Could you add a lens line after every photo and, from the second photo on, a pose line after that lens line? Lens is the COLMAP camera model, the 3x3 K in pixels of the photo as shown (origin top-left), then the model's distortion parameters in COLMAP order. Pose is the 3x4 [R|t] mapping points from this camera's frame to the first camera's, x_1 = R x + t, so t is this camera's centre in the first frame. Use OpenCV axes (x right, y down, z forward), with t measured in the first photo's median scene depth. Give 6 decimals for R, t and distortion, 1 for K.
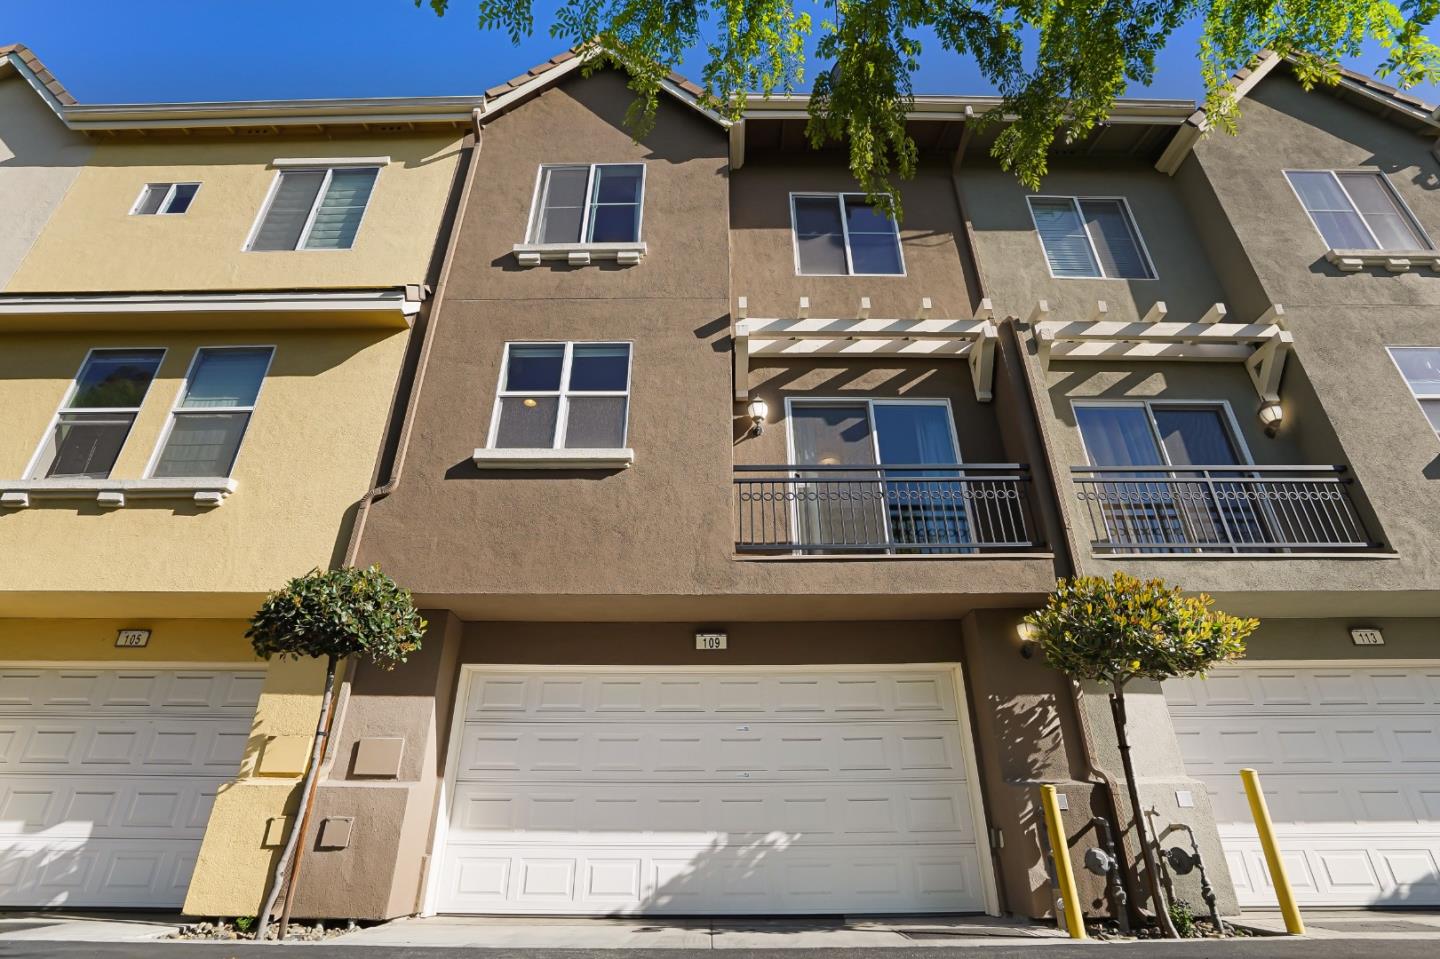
lens RADIAL K [[683.5, 0, 705.6], [0, 683.5, 478.3], [0, 0, 1]] dist [-0.054310, 0.016871]
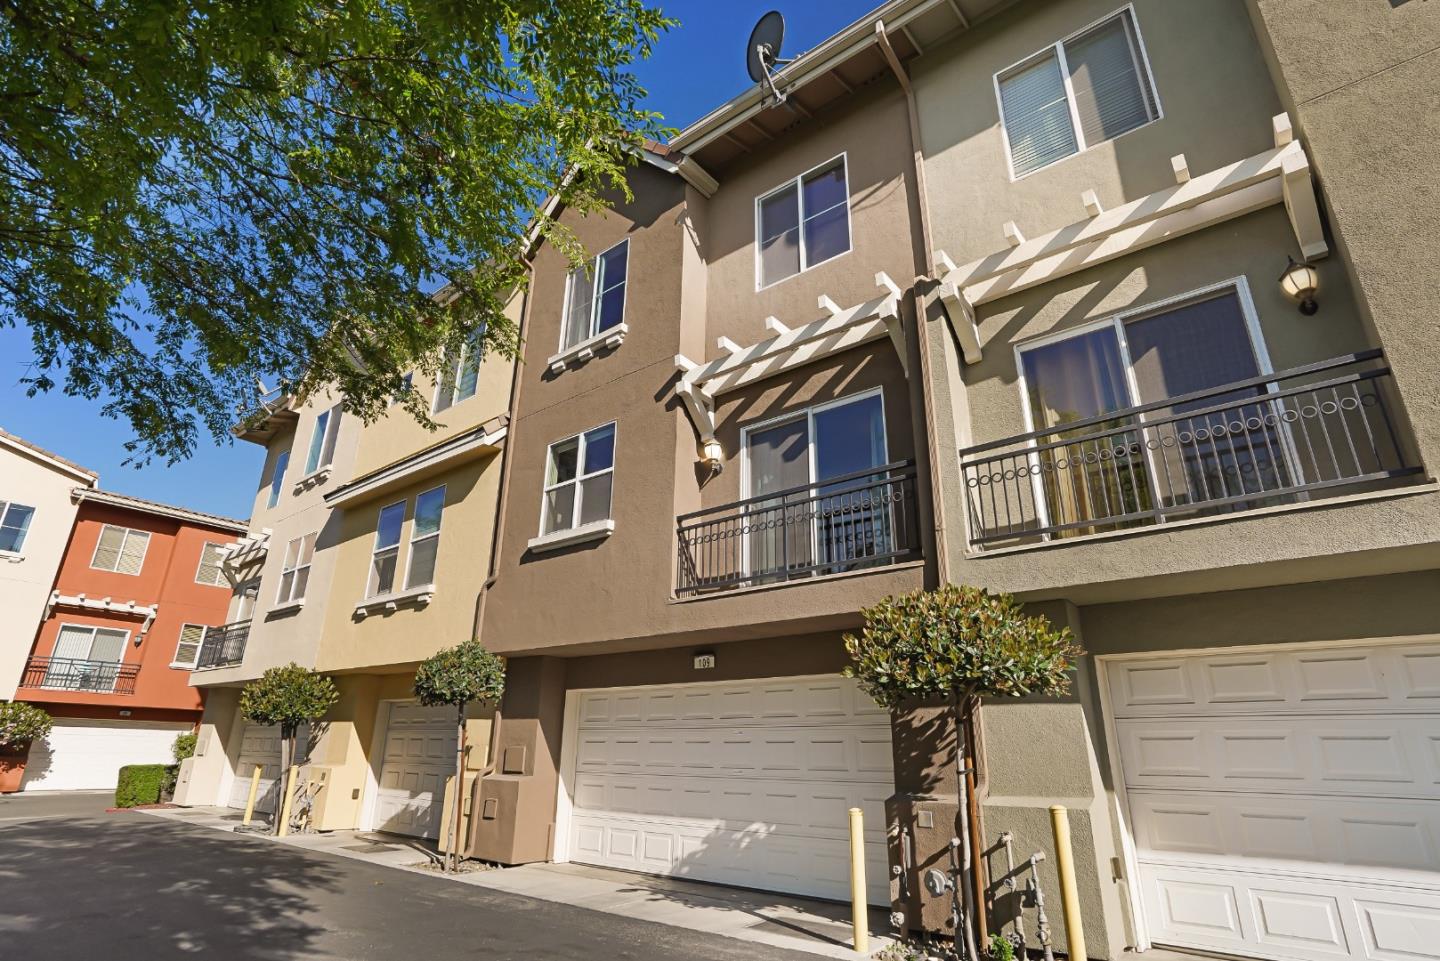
lens RADIAL K [[718.6, 0, 720.0], [0, 718.6, 480.5], [0, 0, 1]] dist [-0.041520, 0.000139]
pose [[0.790363, -0.209550, -0.575686, 0.776770], [0.275756, 0.960794, 0.028857, -0.088649], [0.547069, -0.181556, 0.817161, 0.049719]]
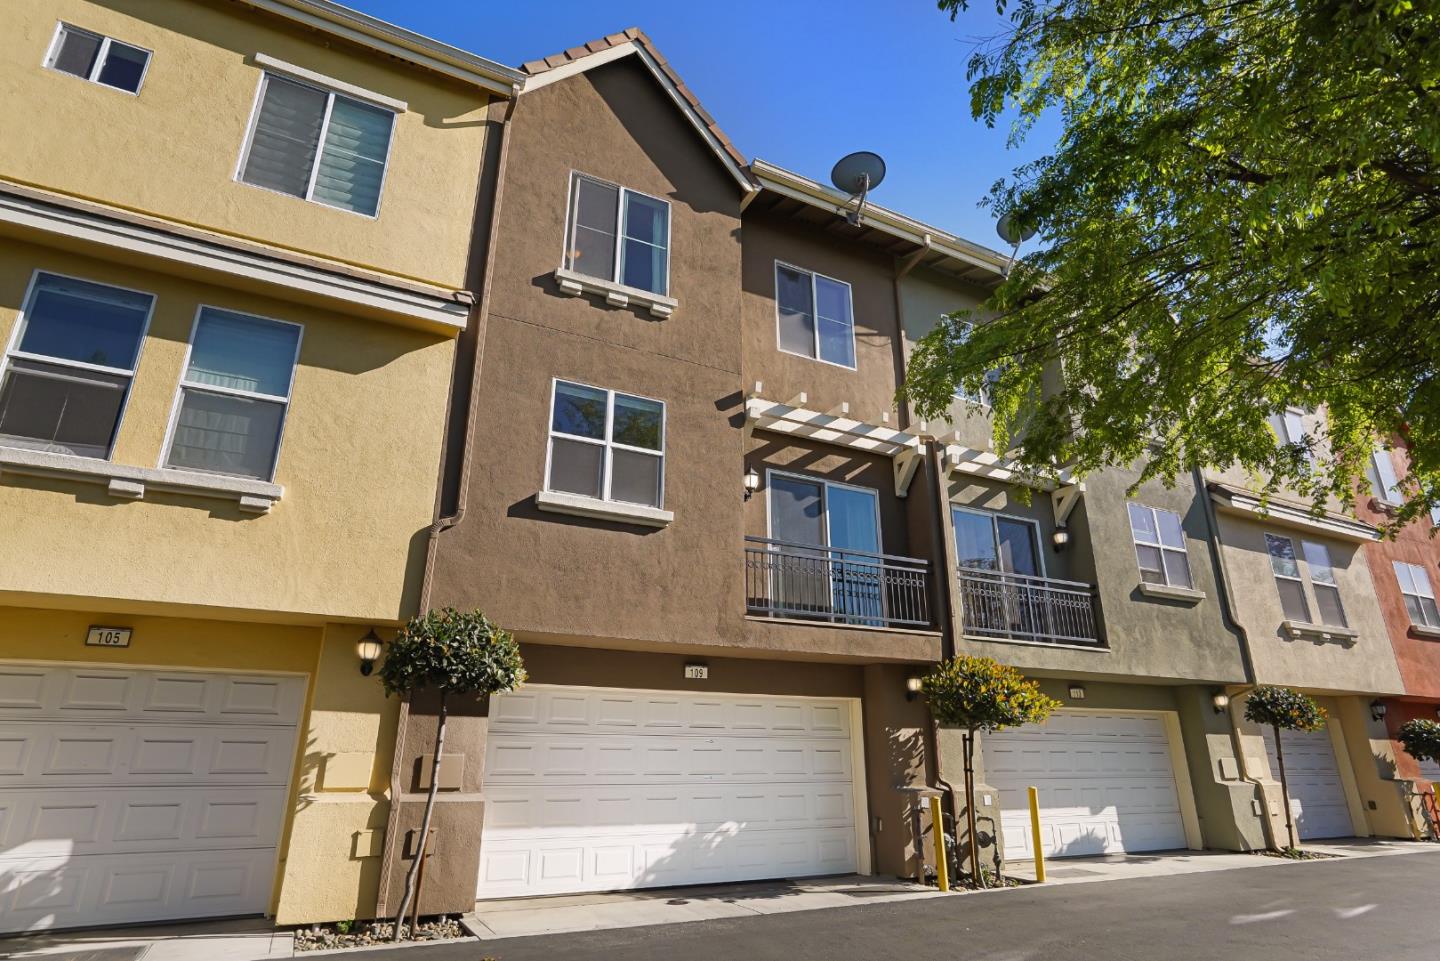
lens RADIAL K [[785.8, 0, 693.0], [0, 785.8, 474.5], [0, 0, 1]] dist [-0.047291, 0.028422]
pose [[0.894763, 0.155858, 0.418459, -0.609043], [-0.211095, 0.973422, 0.088812, -0.218071], [-0.393496, -0.167801, 0.903883, -0.197114]]
